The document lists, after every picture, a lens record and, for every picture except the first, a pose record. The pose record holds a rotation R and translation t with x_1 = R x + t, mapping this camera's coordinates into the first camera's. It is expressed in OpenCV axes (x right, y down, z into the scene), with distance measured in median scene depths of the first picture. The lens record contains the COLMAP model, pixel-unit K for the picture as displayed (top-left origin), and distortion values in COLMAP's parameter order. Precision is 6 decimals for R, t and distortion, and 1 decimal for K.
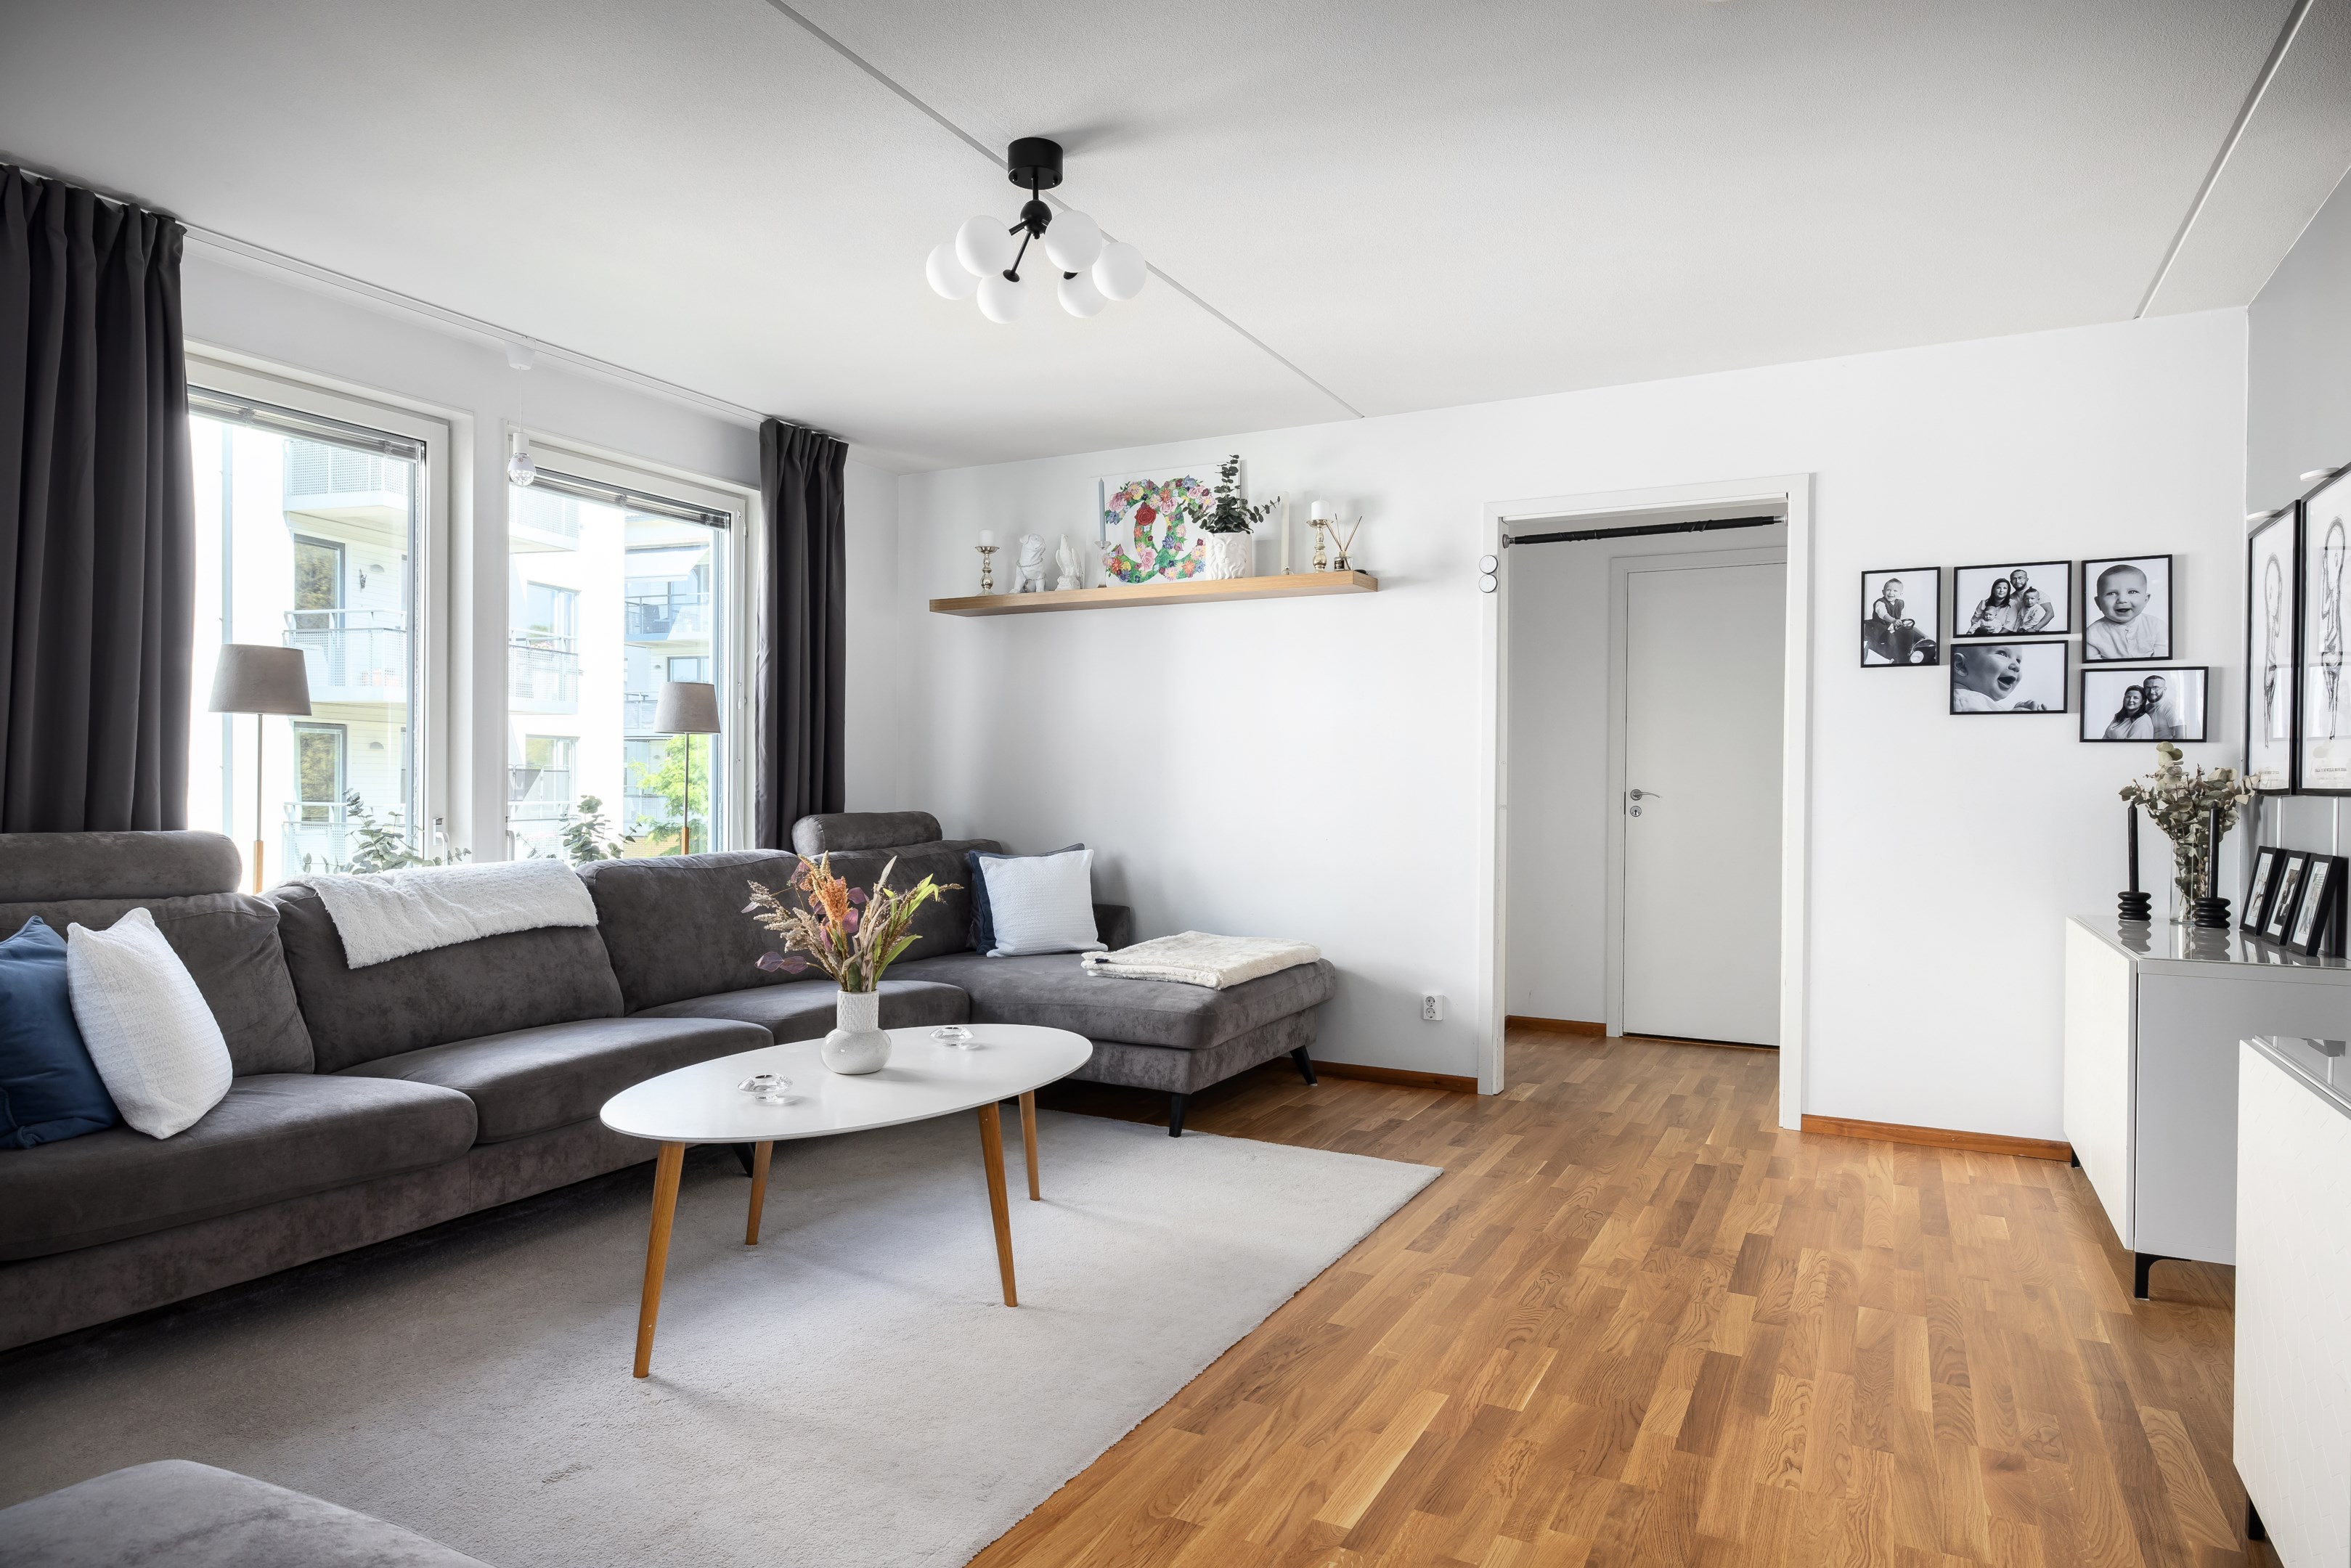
lens RADIAL K [[1353.4, 0, 1178.7], [0, 1353.4, 797.0], [0, 0, 1]] dist [0.001510, -0.003431]
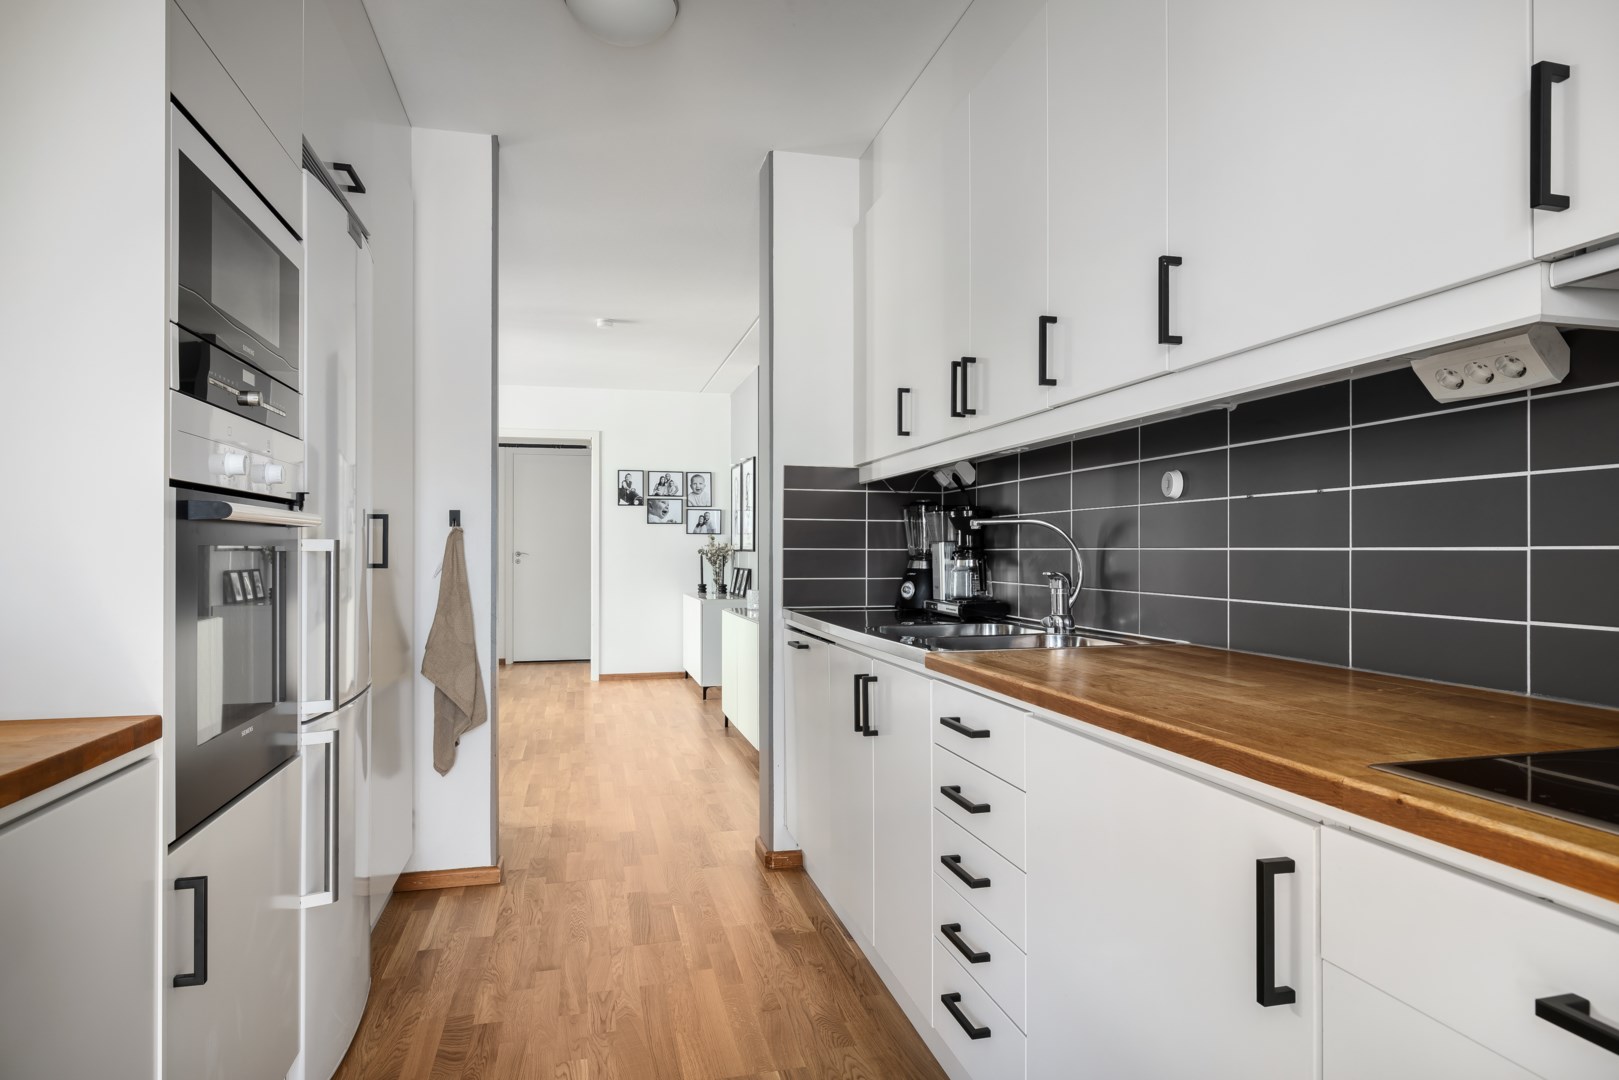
lens RADIAL K [[932.1, 0, 811.7], [0, 932.1, 549.0], [0, 0, 1]] dist [0.001510, -0.003431]
pose [[0.748340, -0.006491, 0.663284, -0.460016], [0.012142, 0.999919, -0.003914, 0.003090], [-0.663204, 0.010982, 0.748358, -0.675055]]
